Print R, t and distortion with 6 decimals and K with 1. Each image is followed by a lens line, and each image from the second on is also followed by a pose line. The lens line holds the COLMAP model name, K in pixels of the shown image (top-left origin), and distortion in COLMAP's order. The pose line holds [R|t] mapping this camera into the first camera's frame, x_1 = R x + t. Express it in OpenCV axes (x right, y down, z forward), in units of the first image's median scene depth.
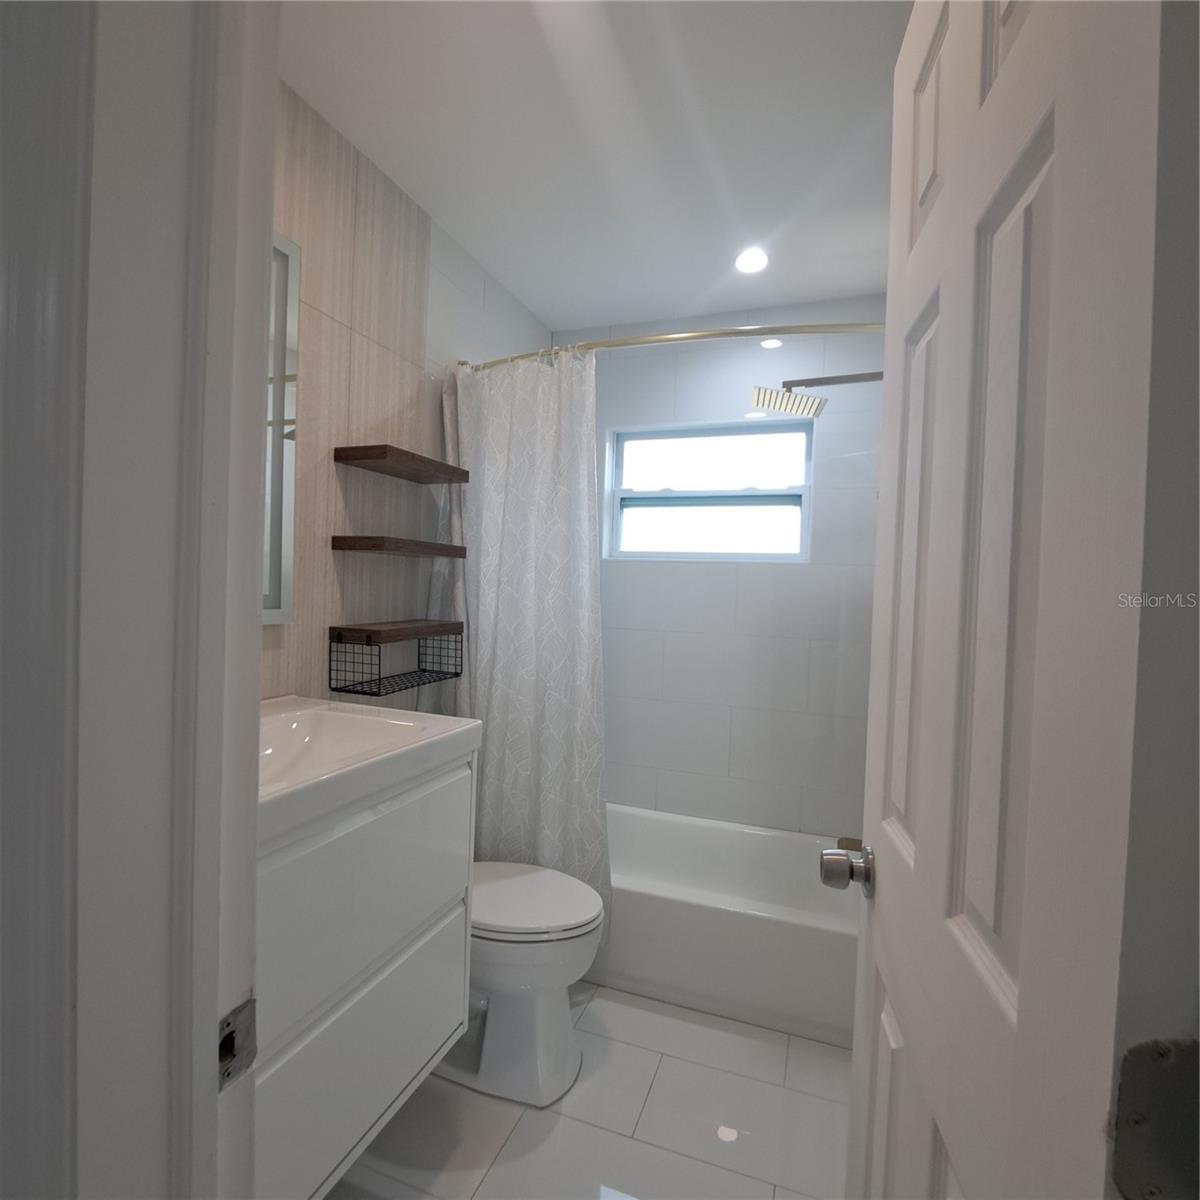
lens RADIAL K [[633.0, 0, 600.0], [0, 633.0, 600.0], [0, 0, 1]] dist [-0.004821, -0.006475]
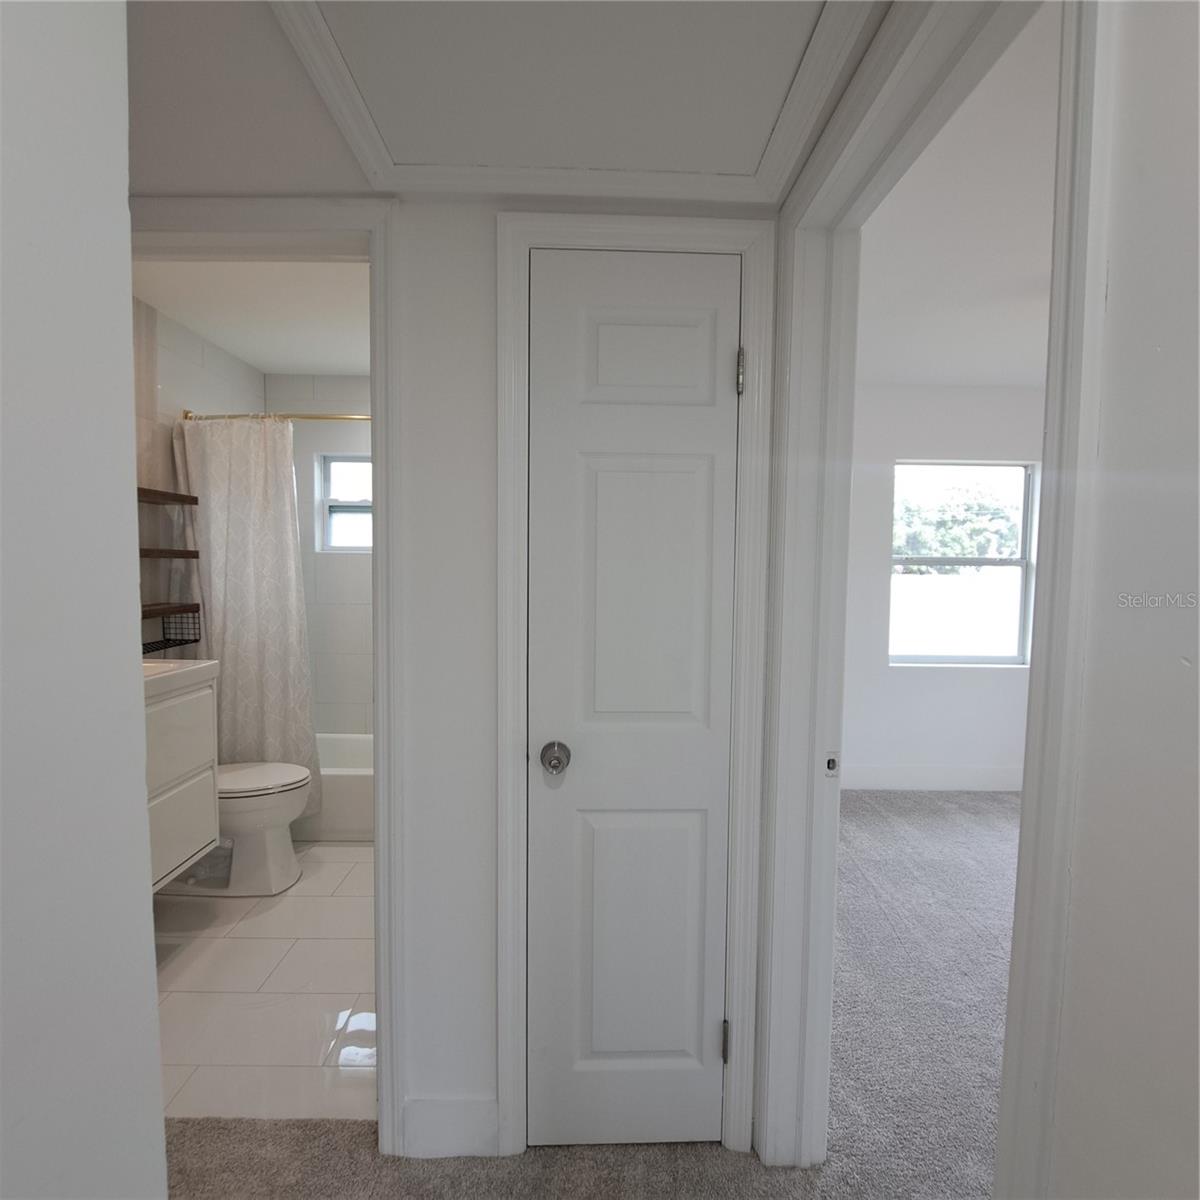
lens RADIAL K [[633.0, 0, 600.0], [0, 633.0, 600.0], [0, 0, 1]] dist [-0.004821, -0.006475]
pose [[0.932569, -0.041969, 0.358544, 0.115417], [0.027560, 0.998597, 0.045206, -0.012665], [-0.359938, -0.032276, 0.932418, -0.645497]]
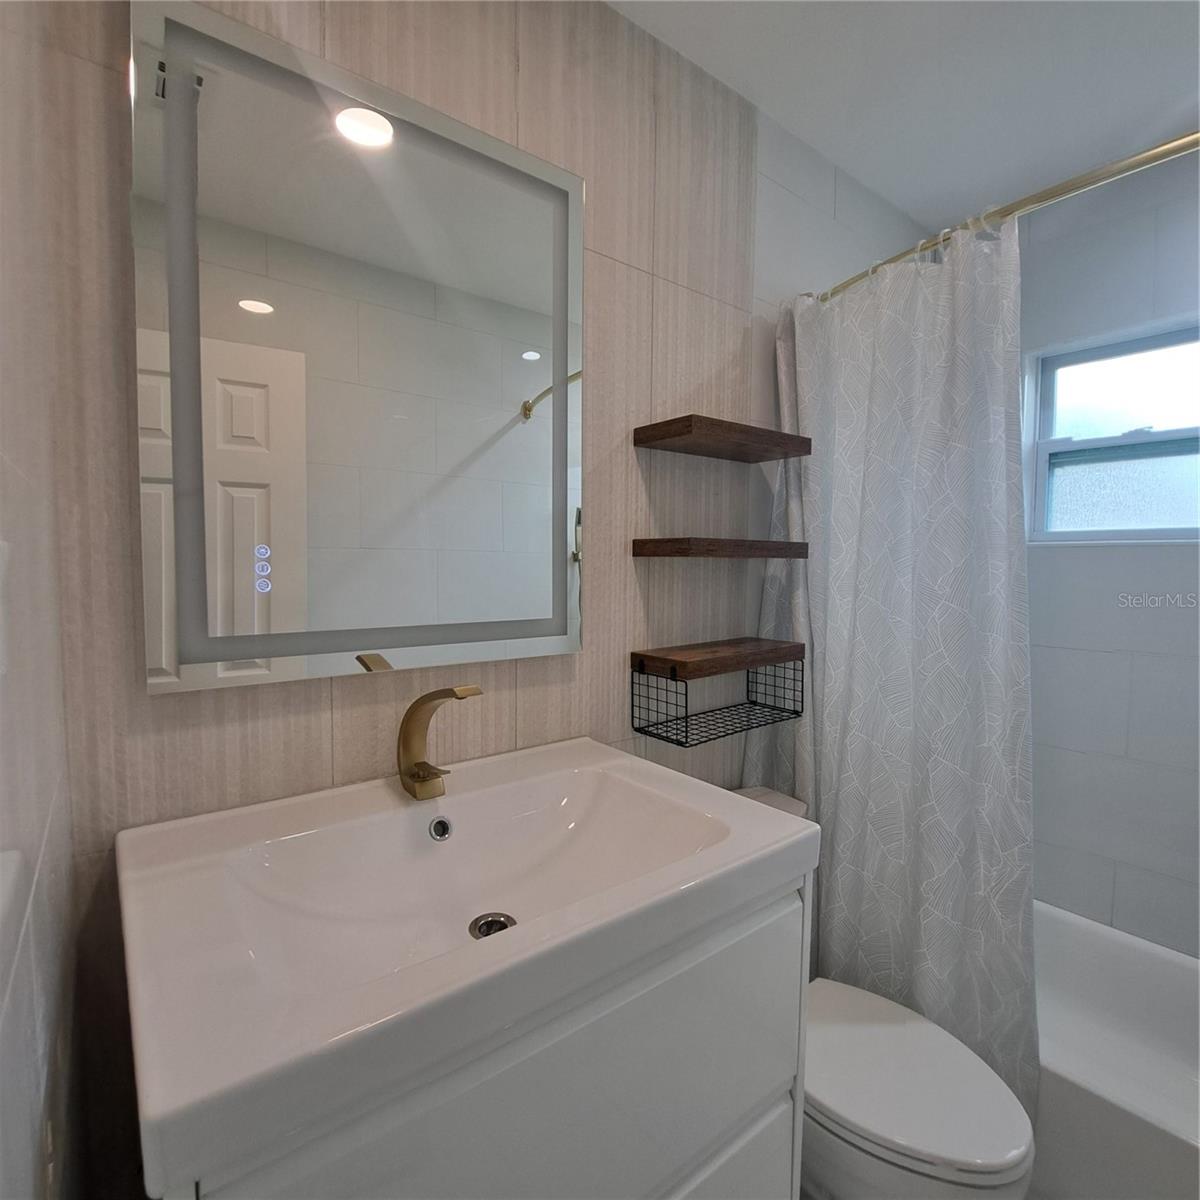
lens RADIAL K [[633.0, 0, 600.0], [0, 633.0, 600.0], [0, 0, 1]] dist [-0.004821, -0.006475]
pose [[0.849534, 0.002564, -0.527528, -0.029038], [0.011446, 0.999663, 0.023293, -0.036858], [0.527410, -0.025826, 0.849219, 0.246162]]
